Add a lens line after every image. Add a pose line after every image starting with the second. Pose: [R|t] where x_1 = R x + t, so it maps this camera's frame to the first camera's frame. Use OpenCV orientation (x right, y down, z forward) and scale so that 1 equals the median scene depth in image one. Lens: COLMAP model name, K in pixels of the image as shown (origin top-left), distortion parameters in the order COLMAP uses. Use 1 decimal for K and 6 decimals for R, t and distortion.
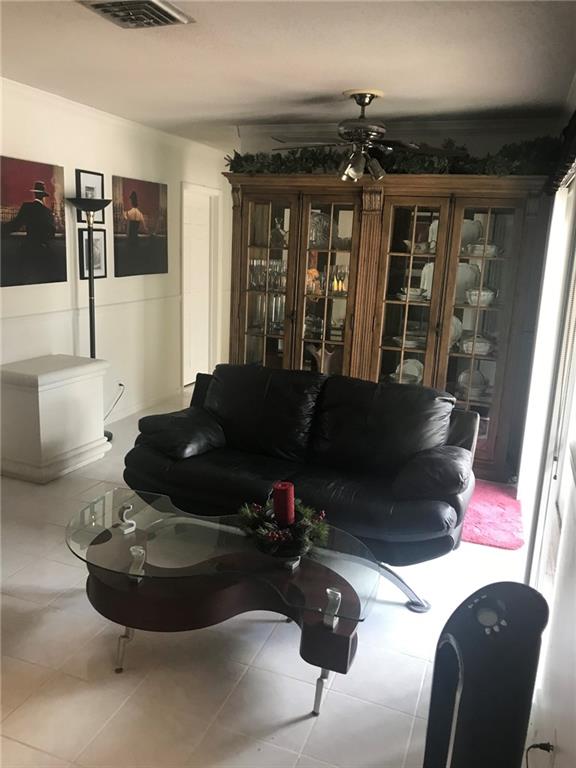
lens RADIAL K [[639.5, 0, 286.9], [0, 639.5, 384.3], [0, 0, 1]] dist [0.024633, -0.004882]
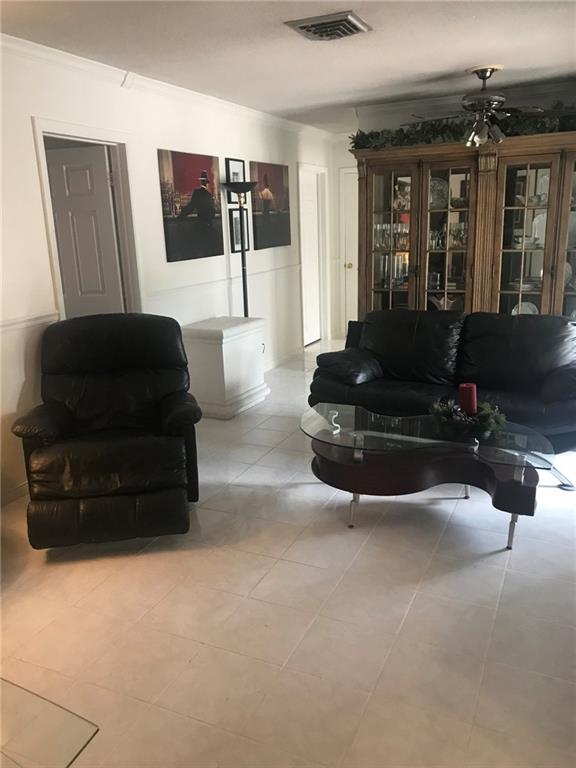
lens RADIAL K [[638.2, 0, 287.7], [0, 638.2, 380.9], [0, 0, 1]] dist [0.038212, -0.001769]
pose [[0.994320, -0.053092, -0.092244, -0.134119], [0.055503, 0.998176, 0.023762, 0.053089], [0.090815, -0.028747, 0.995453, -0.178036]]
